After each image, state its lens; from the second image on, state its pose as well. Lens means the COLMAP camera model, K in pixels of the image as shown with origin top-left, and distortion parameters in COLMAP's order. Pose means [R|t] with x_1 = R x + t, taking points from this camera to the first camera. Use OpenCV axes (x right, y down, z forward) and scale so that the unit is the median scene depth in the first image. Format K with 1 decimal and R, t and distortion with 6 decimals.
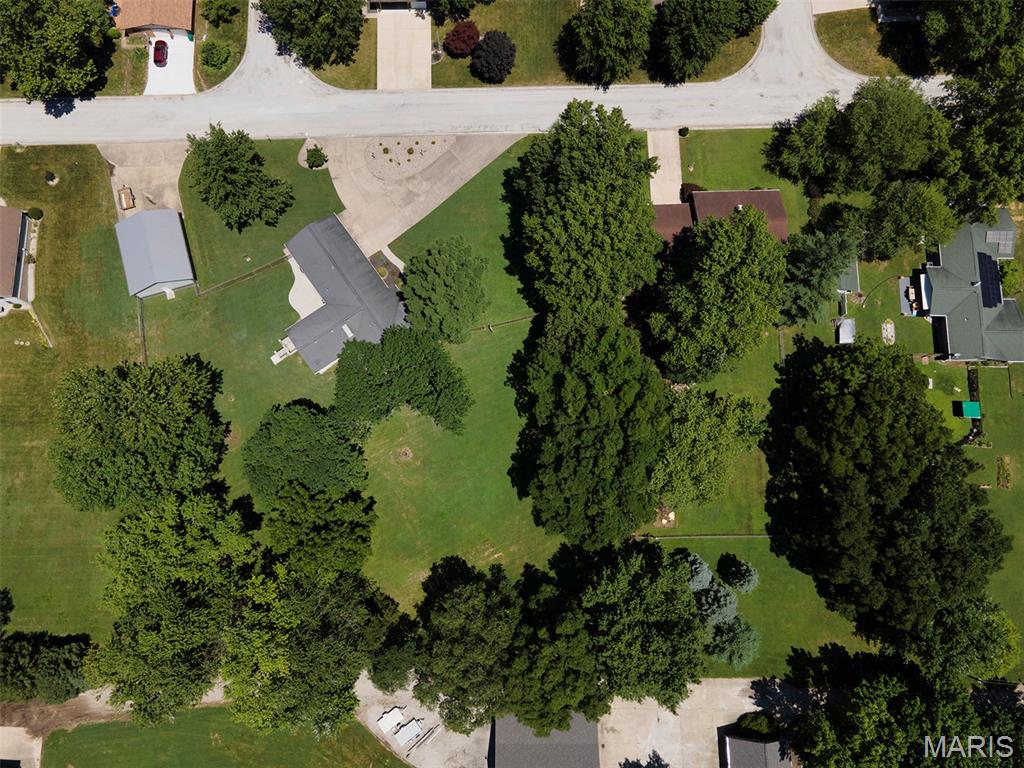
lens RADIAL K [[740.5, 0, 515.9], [0, 740.5, 384.1], [0, 0, 1]] dist [0.007376, 0.065723]
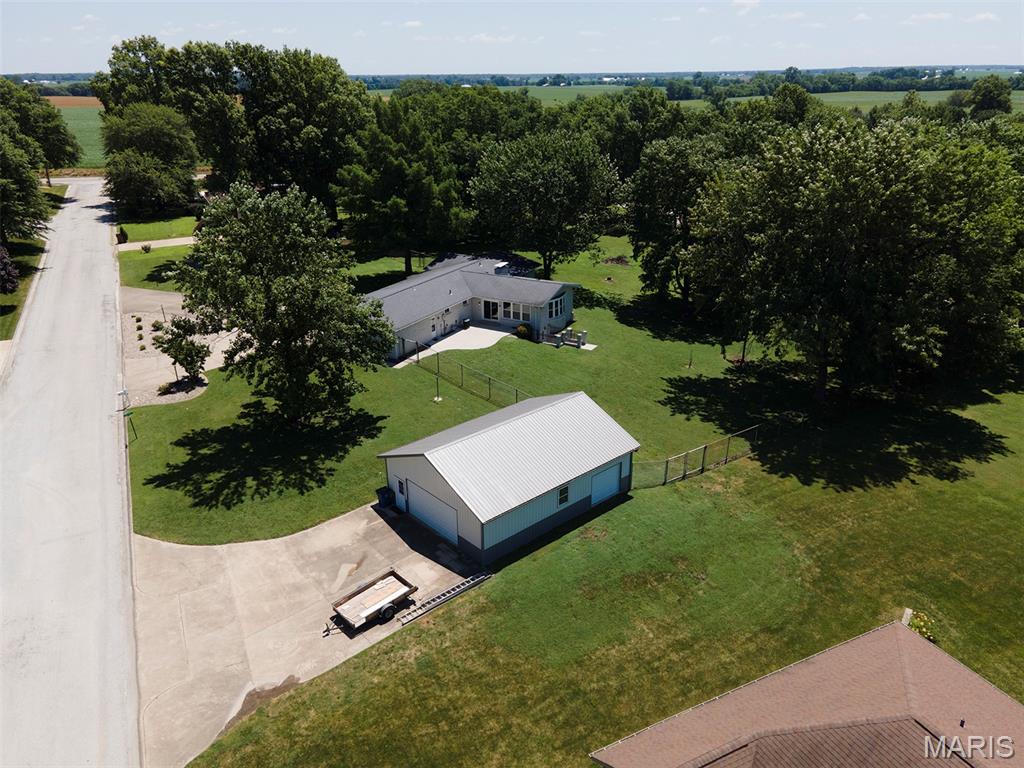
lens RADIAL K [[740.5, 0, 515.9], [0, 740.5, 384.1], [0, 0, 1]] dist [0.007376, 0.065723]
pose [[-0.422115, -0.359493, 0.832216, -0.754107], [0.886708, 0.027249, 0.461525, -0.334677], [-0.188592, 0.932750, 0.307263, 0.818254]]
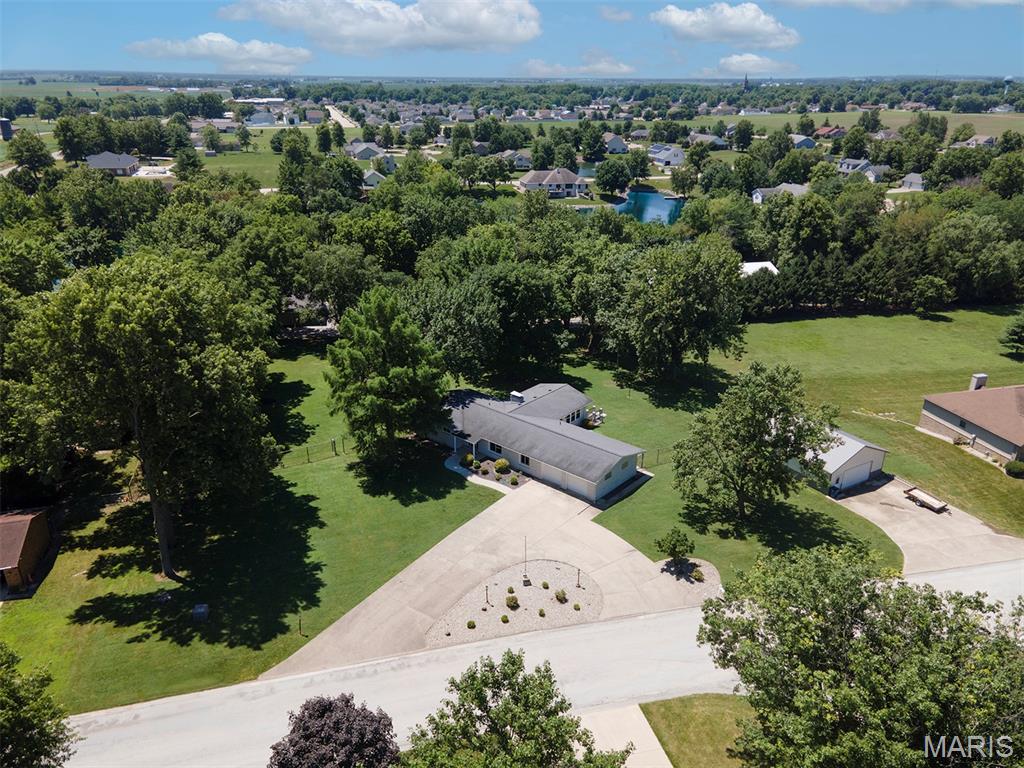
lens RADIAL K [[754.1, 0, 509.7], [0, 754.1, 373.9], [0, 0, 1]] dist [0.006755, 0.070529]
pose [[-0.973394, 0.065816, -0.219483, -0.040014], [-0.227261, -0.154927, 0.961431, -0.774011], [0.029274, 0.985731, 0.165762, 0.773192]]
